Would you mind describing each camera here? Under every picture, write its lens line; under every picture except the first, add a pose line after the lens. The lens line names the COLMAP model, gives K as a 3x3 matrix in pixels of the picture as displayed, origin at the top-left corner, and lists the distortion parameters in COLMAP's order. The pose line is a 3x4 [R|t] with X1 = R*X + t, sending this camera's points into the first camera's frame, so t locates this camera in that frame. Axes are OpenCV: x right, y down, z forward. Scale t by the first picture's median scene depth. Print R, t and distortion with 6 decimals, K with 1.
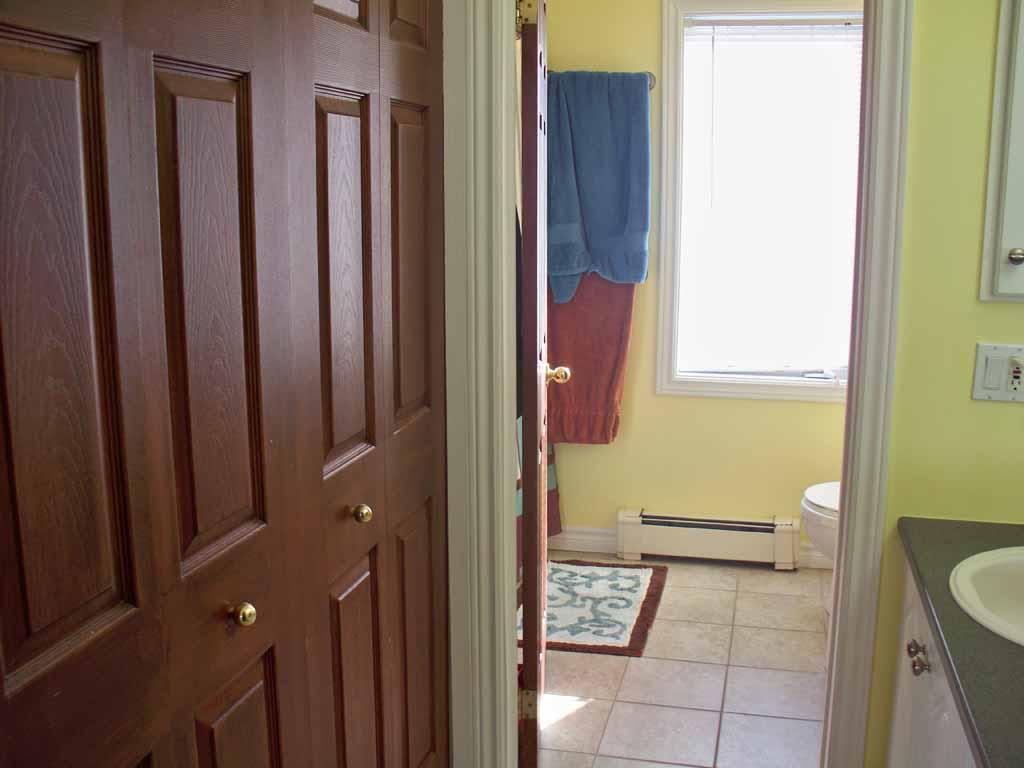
lens RADIAL K [[1072.3, 0, 516.0], [0, 1072.3, 395.3], [0, 0, 1]] dist [-0.214034, 0.234629]
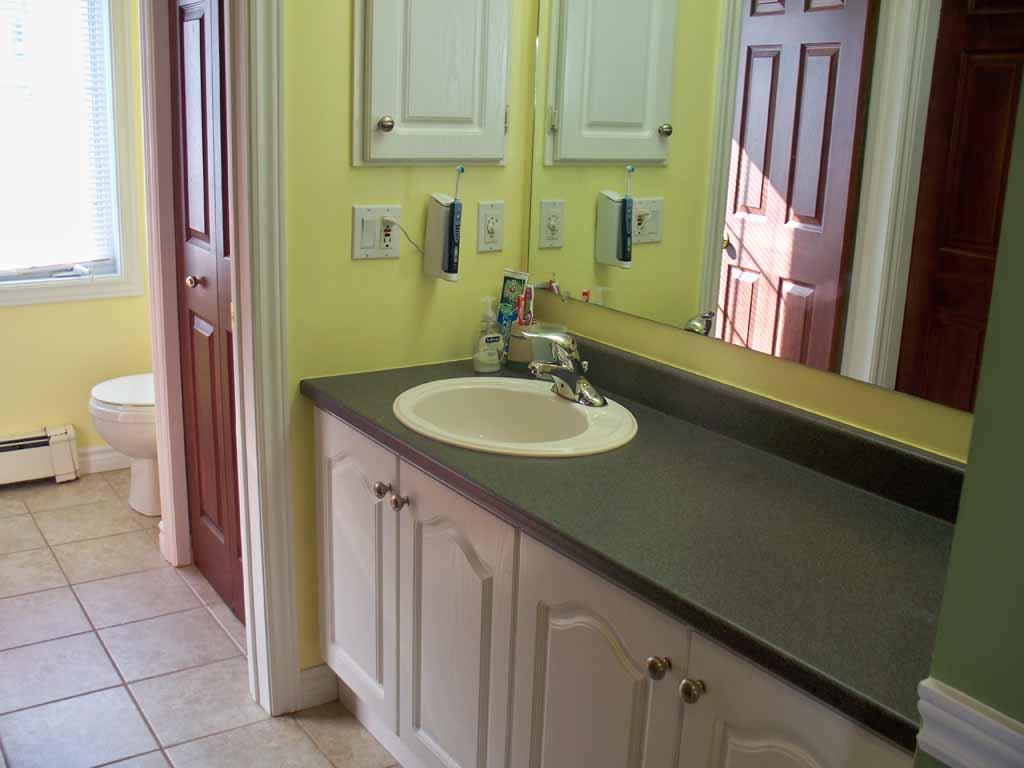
lens RADIAL K [[1072.3, 0, 516.0], [0, 1072.3, 395.3], [0, 0, 1]] dist [-0.214034, 0.234629]
pose [[0.669112, -0.177224, 0.721721, -0.140878], [0.111020, 0.984089, 0.138724, 0.004380], [-0.734822, -0.012696, 0.678141, 0.067519]]
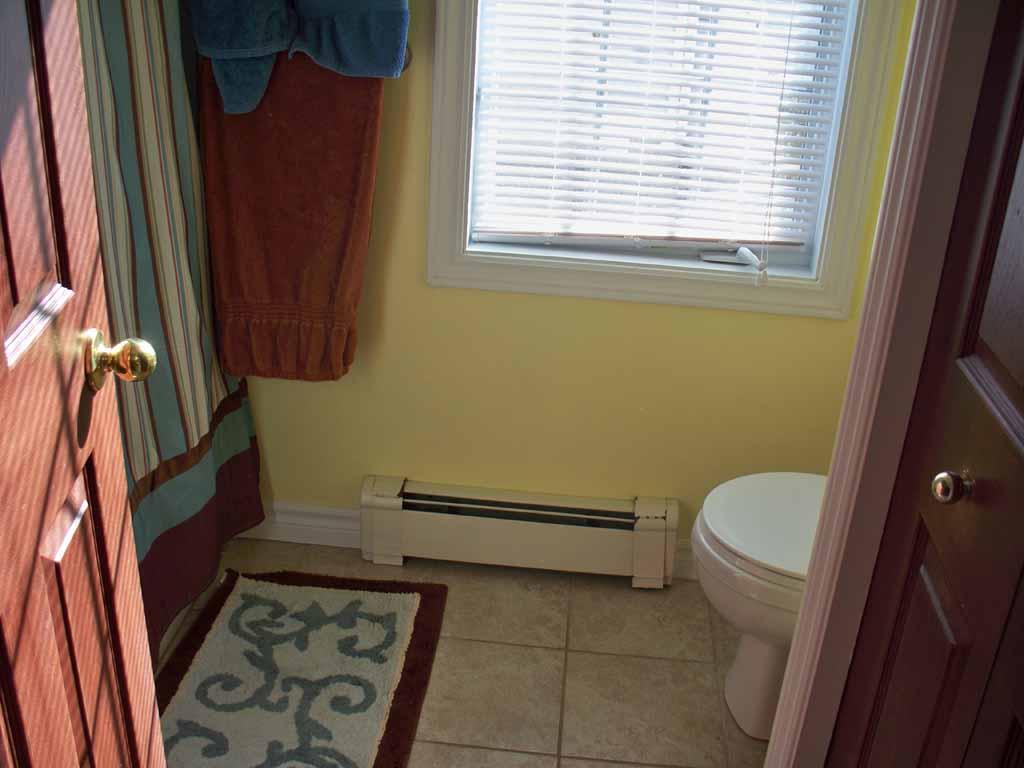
lens RADIAL K [[1072.3, 0, 516.0], [0, 1072.3, 395.3], [0, 0, 1]] dist [-0.214034, 0.234629]
pose [[0.986694, -0.016918, 0.161703, 0.091686], [-0.021908, 0.971666, 0.235339, -0.077436], [-0.161103, -0.235750, 0.958367, 0.486687]]
